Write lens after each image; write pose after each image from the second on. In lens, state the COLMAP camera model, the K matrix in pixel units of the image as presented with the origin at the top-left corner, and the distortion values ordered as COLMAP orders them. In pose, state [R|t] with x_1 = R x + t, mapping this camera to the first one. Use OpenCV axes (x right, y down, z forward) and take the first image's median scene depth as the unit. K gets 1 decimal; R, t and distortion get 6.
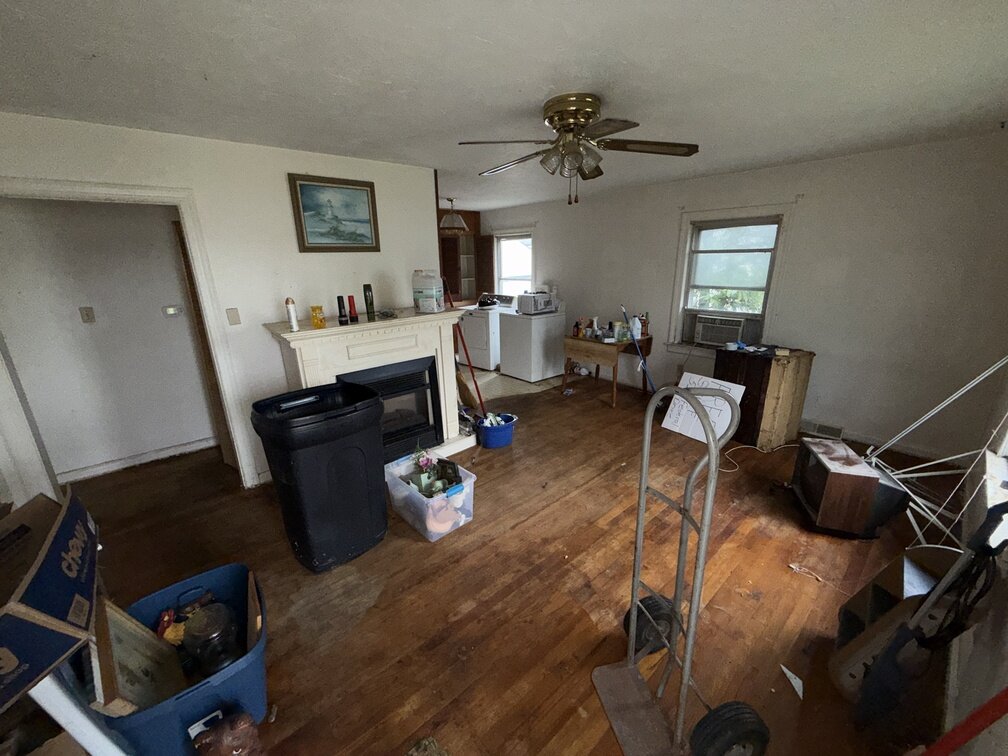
lens RADIAL K [[400.2, 0, 504.9], [0, 400.2, 376.0], [0, 0, 1]] dist [-0.003166, -0.000093]
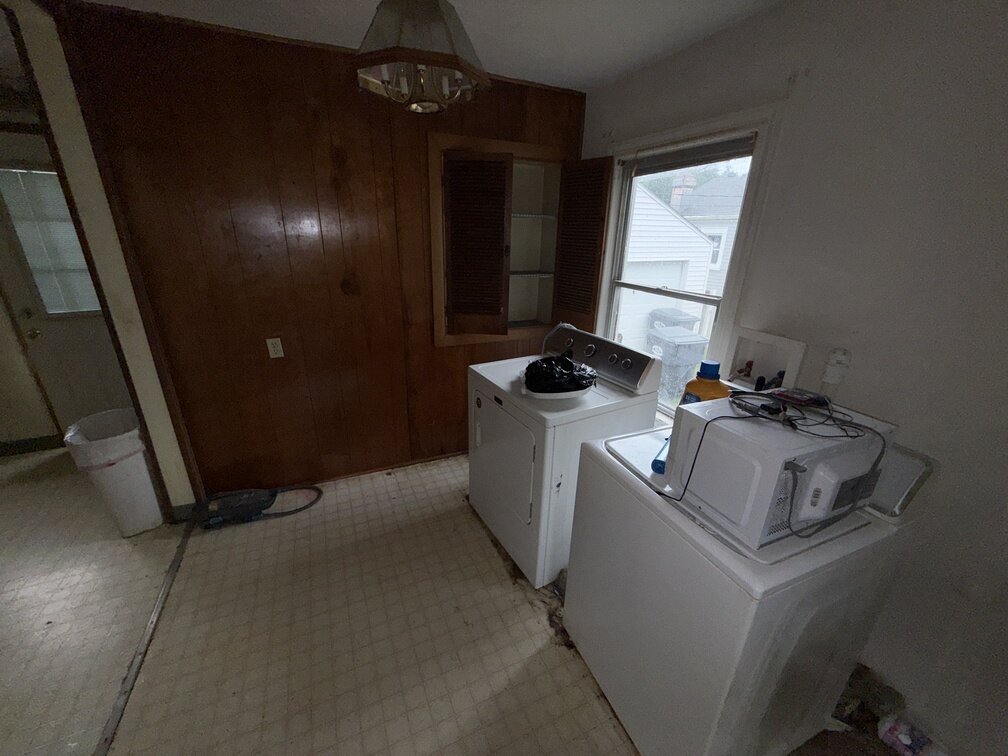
lens RADIAL K [[400.2, 0, 504.2], [0, 400.2, 379.6], [0, 0, 1]] dist [-0.003166, -0.000093]
pose [[0.954881, 0.149325, -0.256718, -0.002515], [-0.130810, 0.987508, 0.087845, -0.184319], [0.266629, -0.050300, 0.962486, 0.643171]]
